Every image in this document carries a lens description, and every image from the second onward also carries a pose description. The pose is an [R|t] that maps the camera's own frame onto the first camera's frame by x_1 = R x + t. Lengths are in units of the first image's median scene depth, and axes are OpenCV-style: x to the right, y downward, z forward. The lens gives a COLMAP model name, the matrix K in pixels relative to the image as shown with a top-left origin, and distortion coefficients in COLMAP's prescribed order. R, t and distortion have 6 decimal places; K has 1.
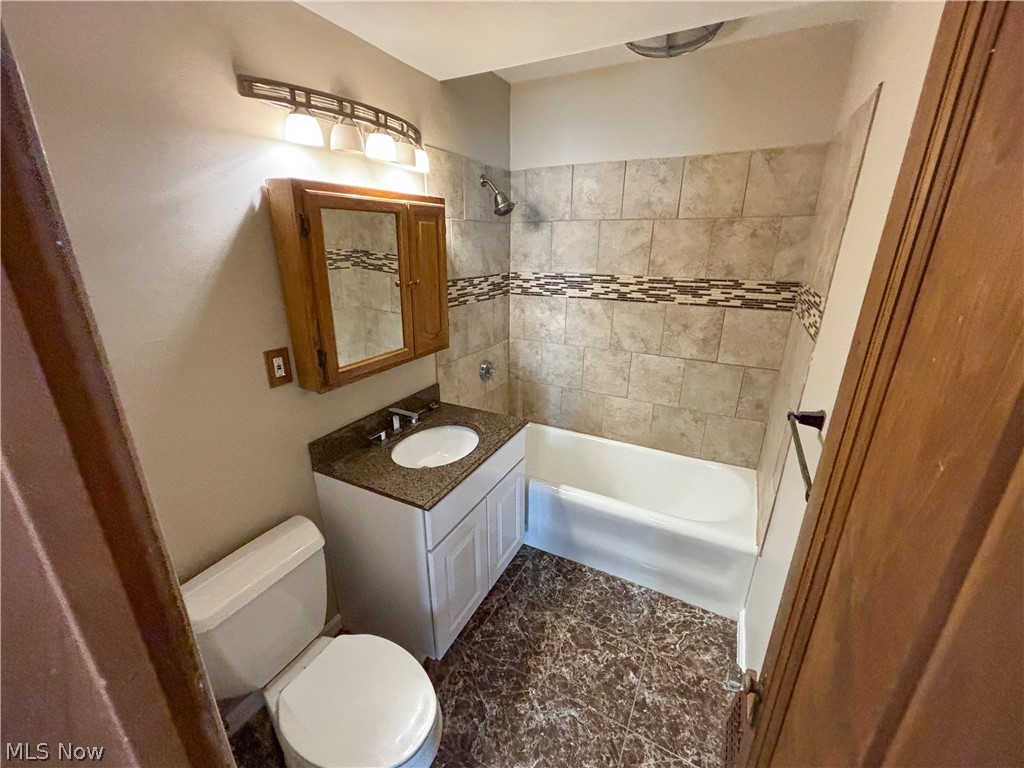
lens RADIAL K [[417.4, 0, 509.2], [0, 417.4, 384.5], [0, 0, 1]] dist [0.010436, -0.000031]
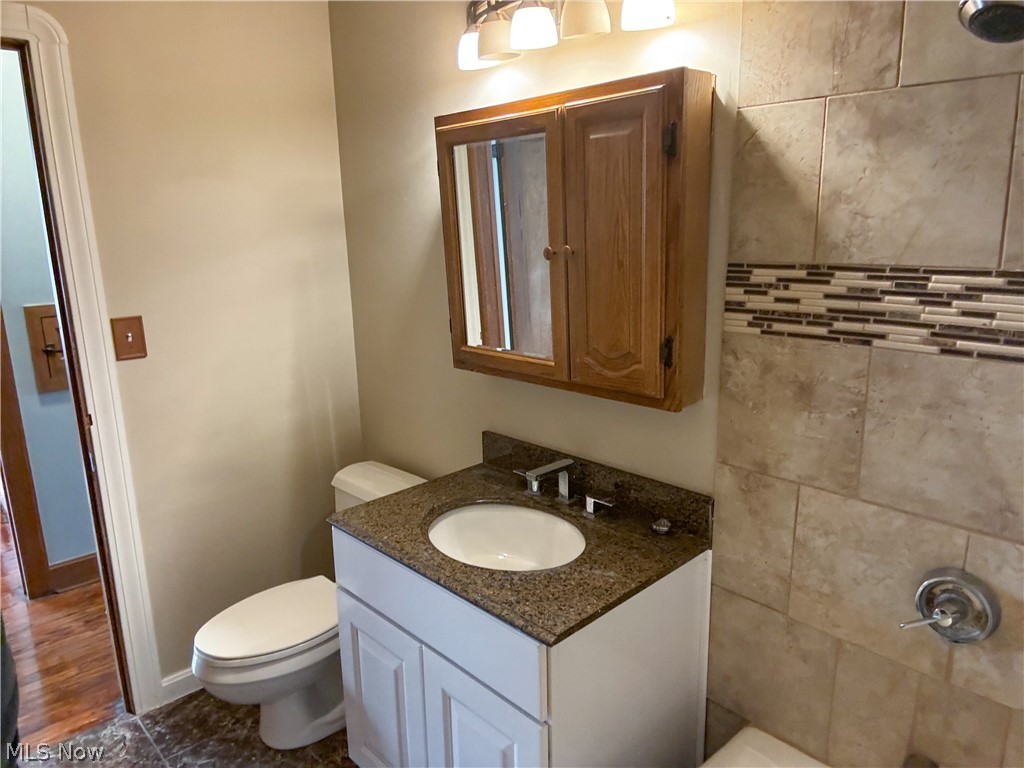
lens RADIAL K [[706.4, 0, 512.0], [0, 706.4, 380.7], [0, 0, 1]] dist [-0.005396, -0.001614]
pose [[-0.332010, 0.214512, -0.918561, 0.507331], [-0.280588, 0.907260, 0.313290, -0.267476], [0.900578, 0.361752, -0.241029, 0.916048]]
